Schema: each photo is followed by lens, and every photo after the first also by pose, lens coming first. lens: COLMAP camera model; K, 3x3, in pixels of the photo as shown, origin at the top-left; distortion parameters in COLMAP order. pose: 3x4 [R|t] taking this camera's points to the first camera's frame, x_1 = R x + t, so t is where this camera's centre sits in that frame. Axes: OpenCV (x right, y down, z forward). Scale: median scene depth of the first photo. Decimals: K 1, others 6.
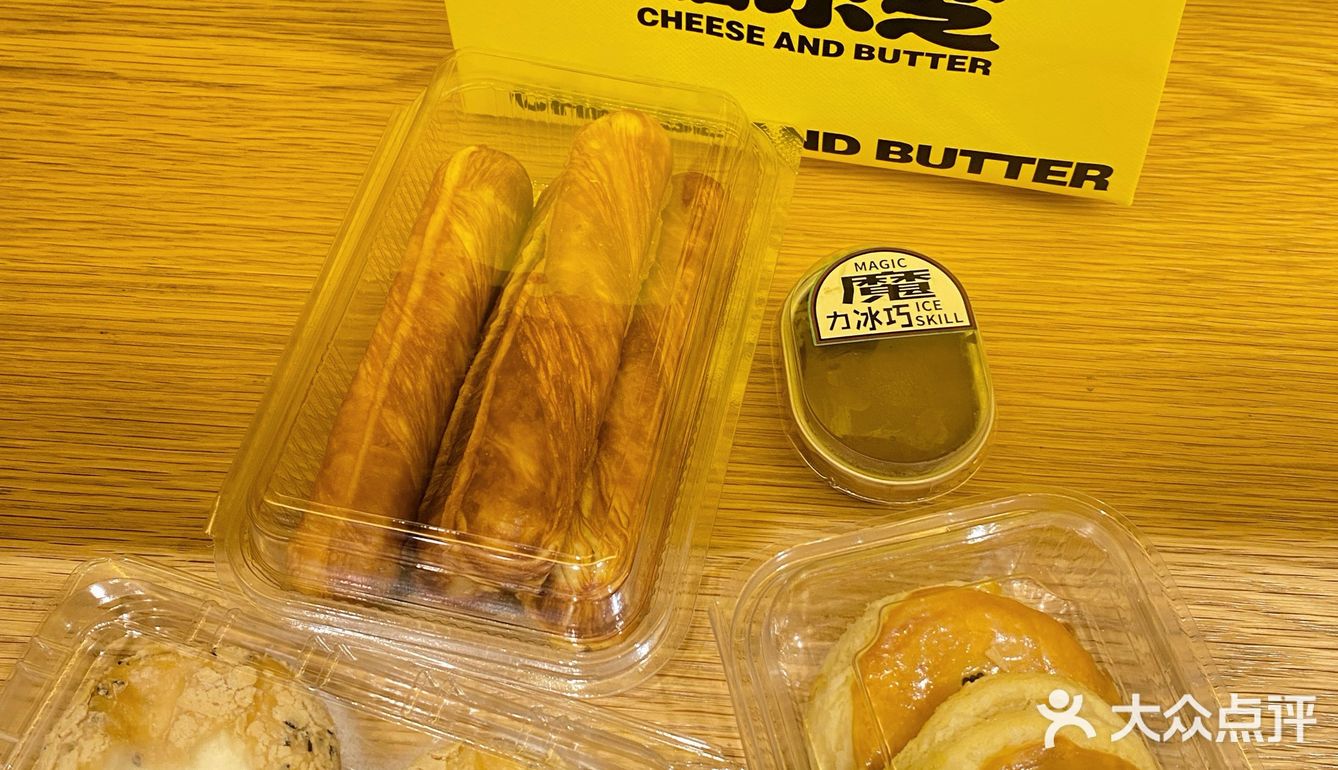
lens RADIAL K [[1394.6, 0, 671.3], [0, 1394.6, 362.6], [0, 0, 1]] dist [0.007507, -0.005947]
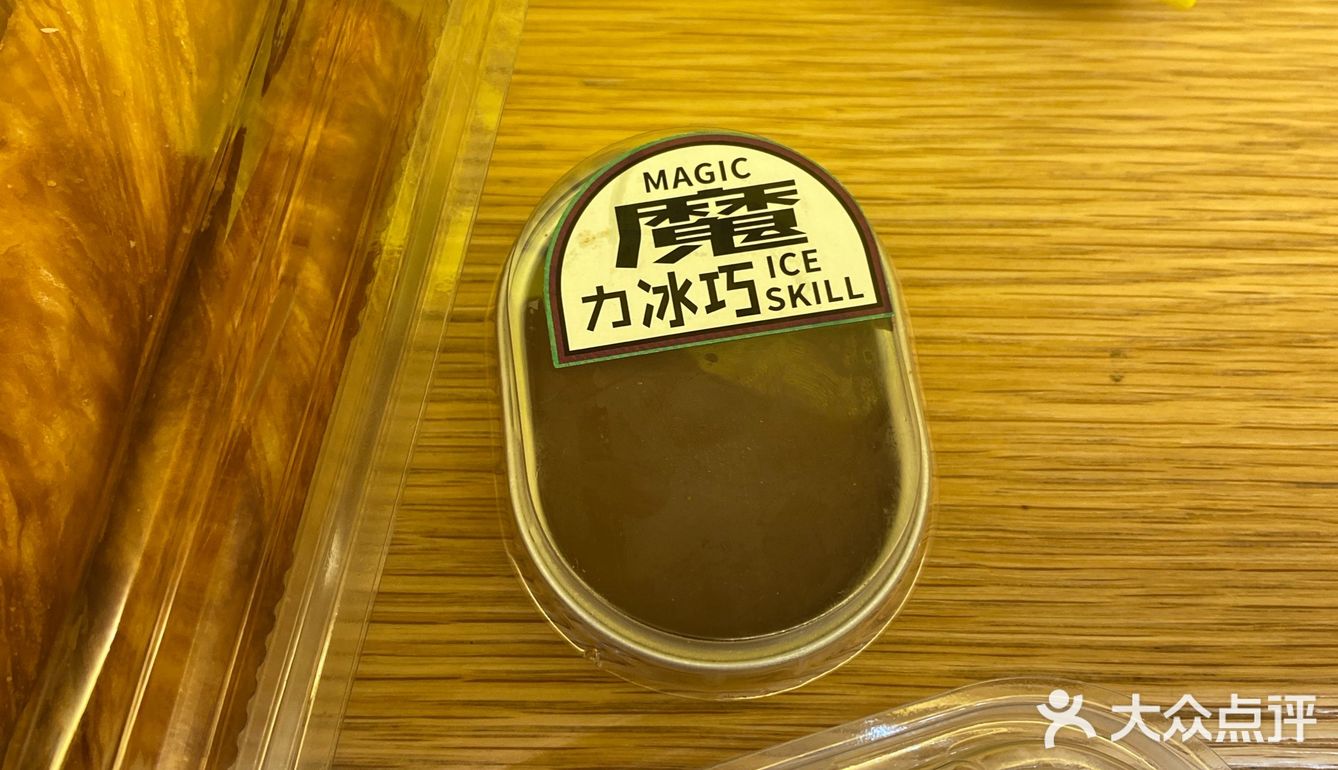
lens RADIAL K [[1500.2, 0, 704.2], [0, 1500.2, 385.1], [0, 0, 1]] dist [0.090090, -0.290689]
pose [[0.997580, -0.054411, 0.043295, 0.127125], [0.045377, 0.981204, 0.187560, -0.097371], [-0.052686, -0.185141, 0.981299, 0.475744]]
